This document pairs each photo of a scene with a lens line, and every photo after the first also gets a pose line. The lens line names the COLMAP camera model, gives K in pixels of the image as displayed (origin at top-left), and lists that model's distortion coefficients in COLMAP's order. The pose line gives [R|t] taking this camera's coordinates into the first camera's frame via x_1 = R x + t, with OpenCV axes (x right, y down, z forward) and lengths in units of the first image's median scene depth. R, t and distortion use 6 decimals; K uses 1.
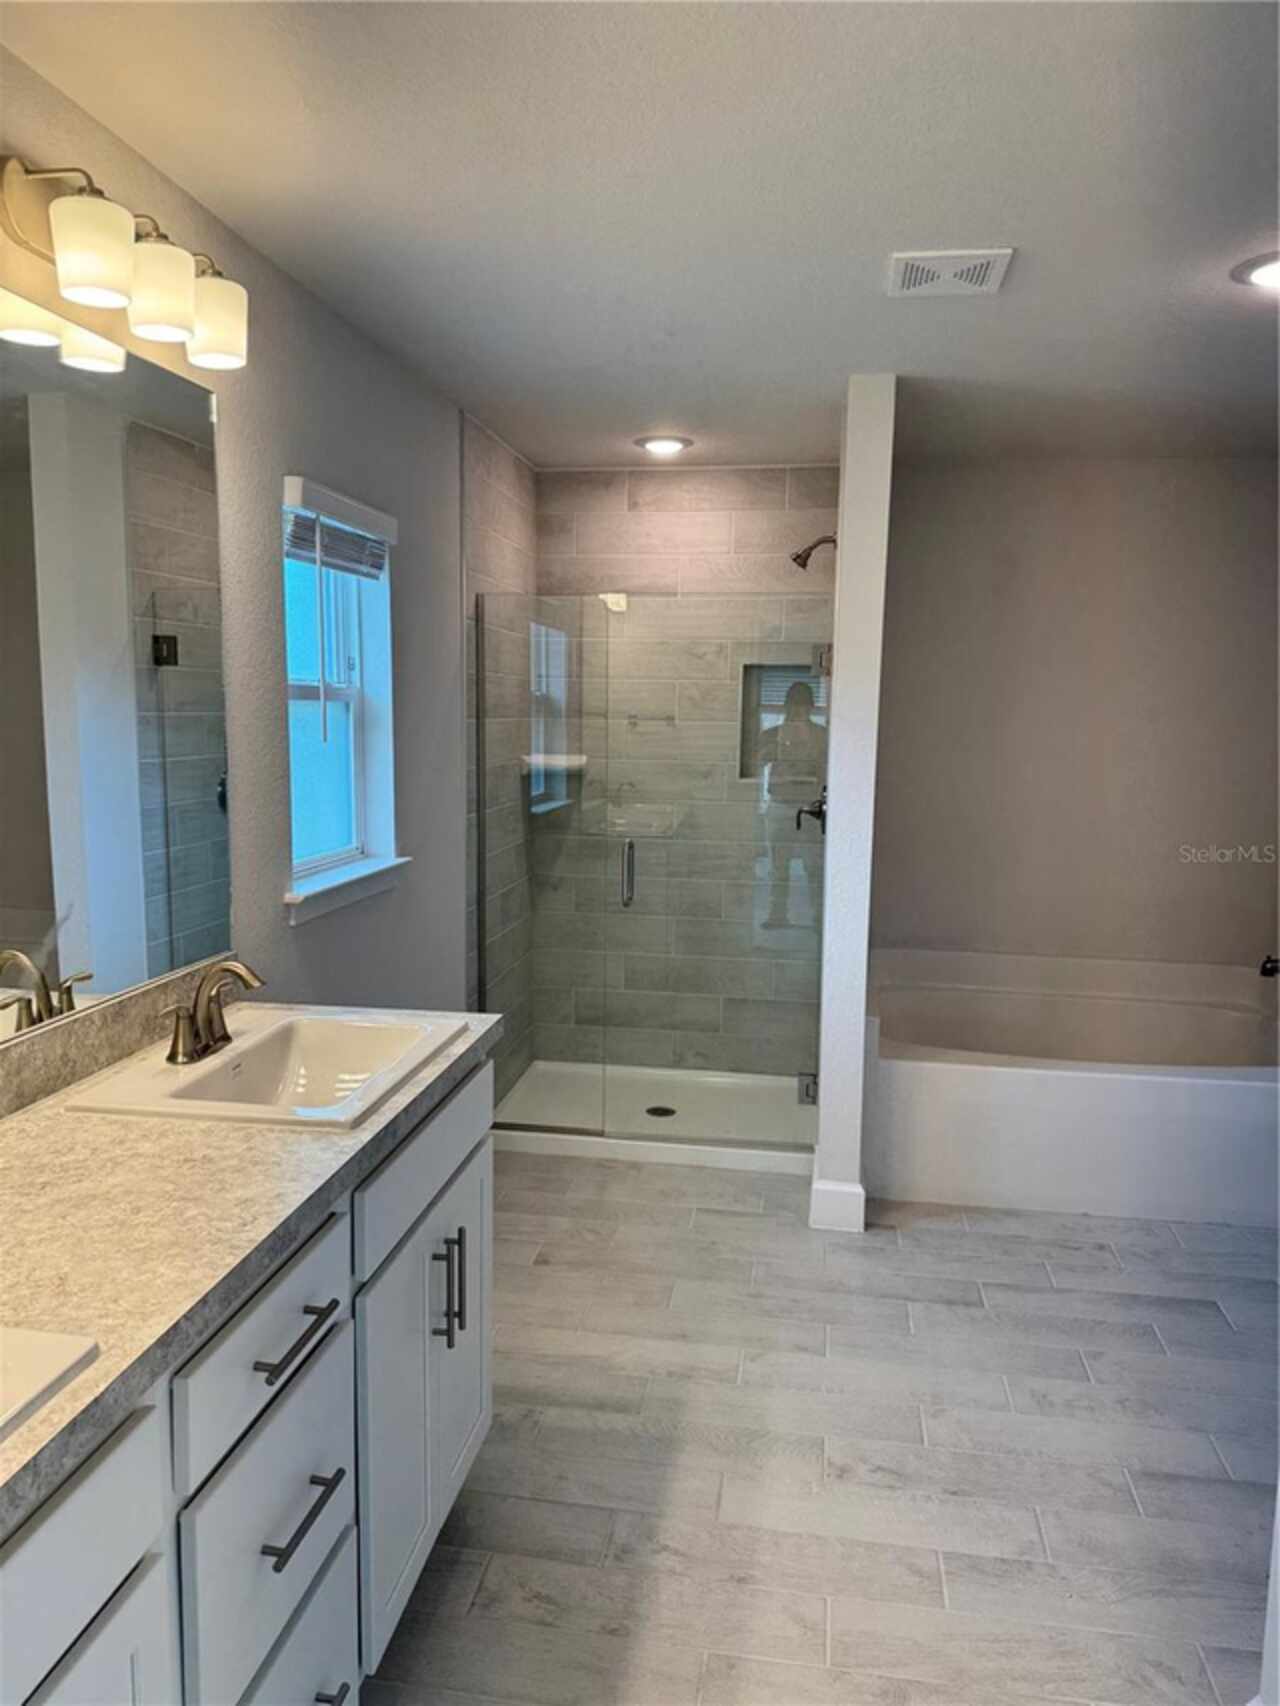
lens RADIAL K [[1179.7, 0, 640.0], [0, 1179.7, 853.0], [0, 0, 1]] dist [0.003069, 0.000894]
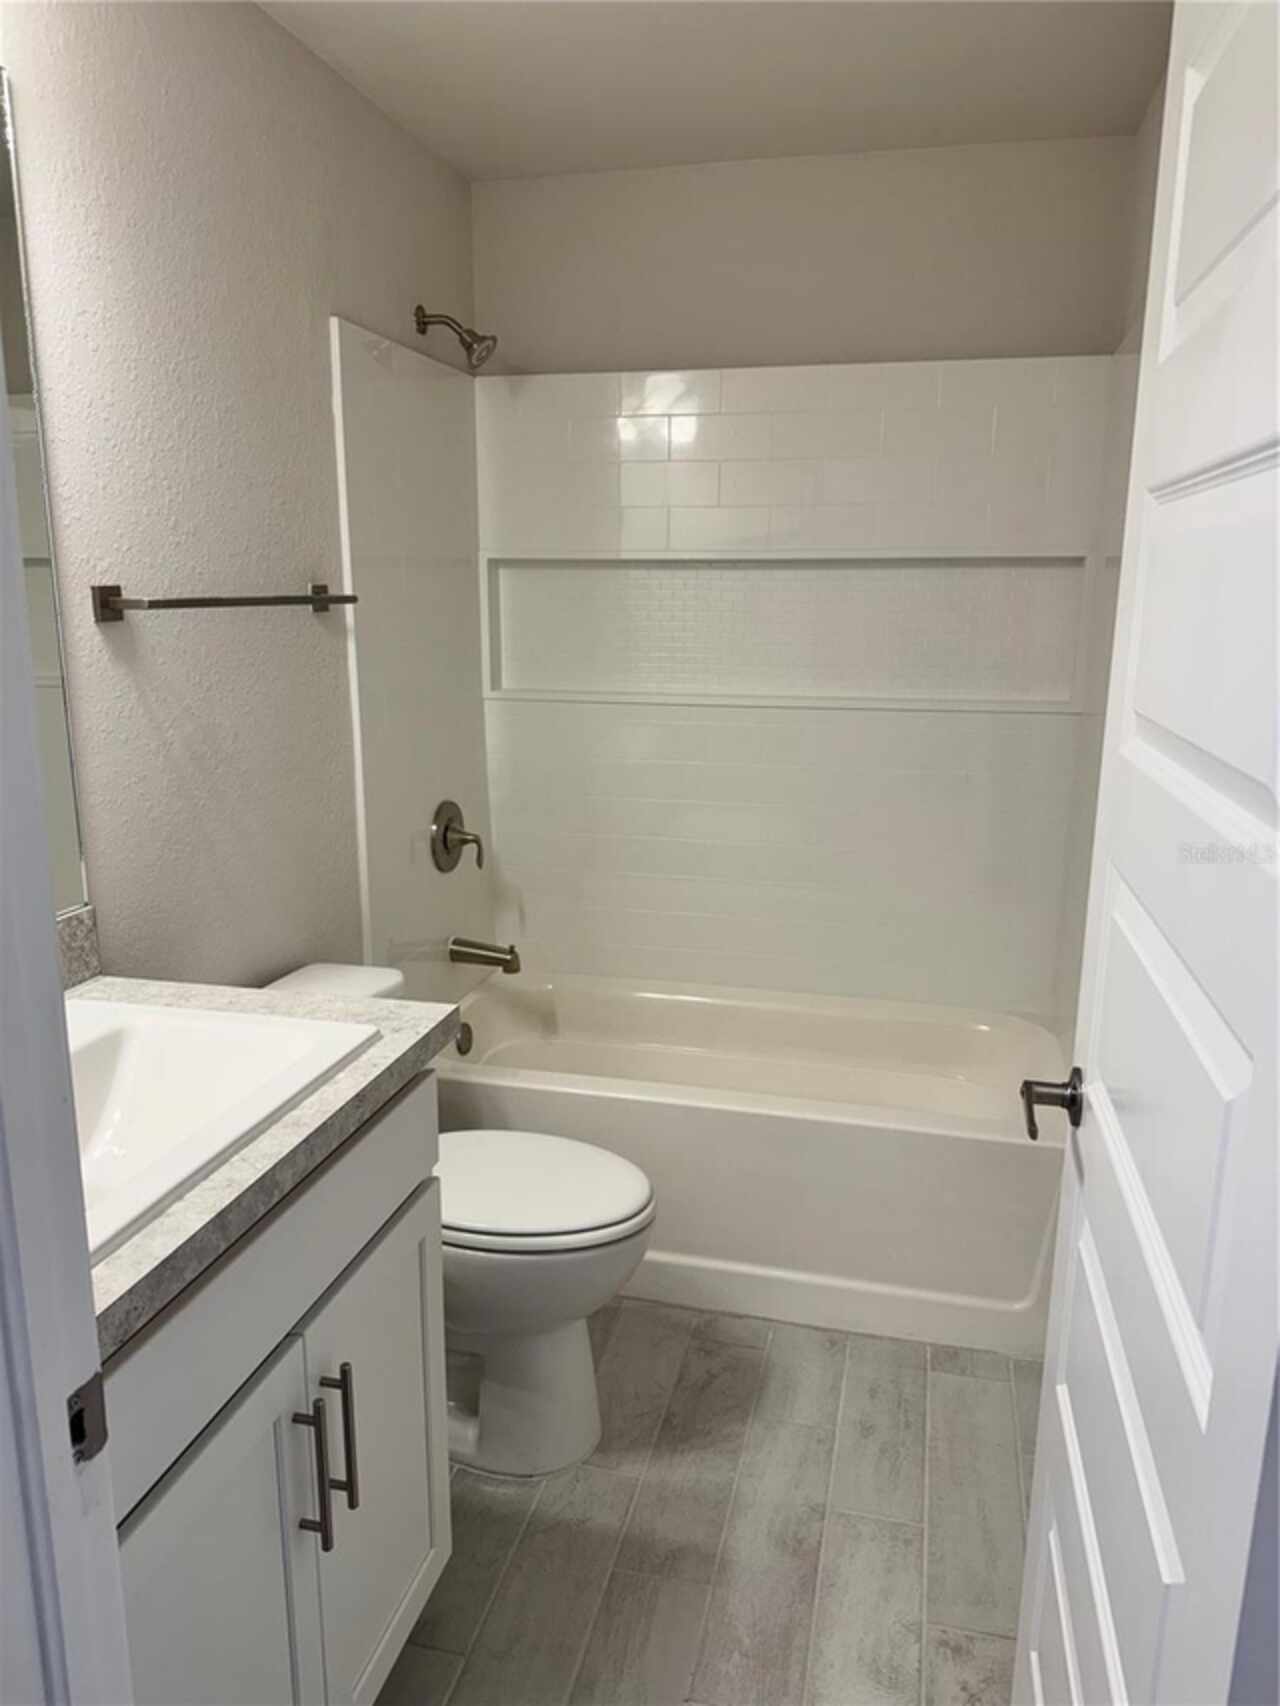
lens RADIAL K [[1179.7, 0, 640.0], [0, 1179.7, 853.0], [0, 0, 1]] dist [0.003069, 0.000894]
pose [[0.996759, 0.030145, -0.074580, 0.047361], [-0.022070, 0.994033, 0.106824, -0.029977], [0.077355, -0.104832, 0.991477, 0.401819]]
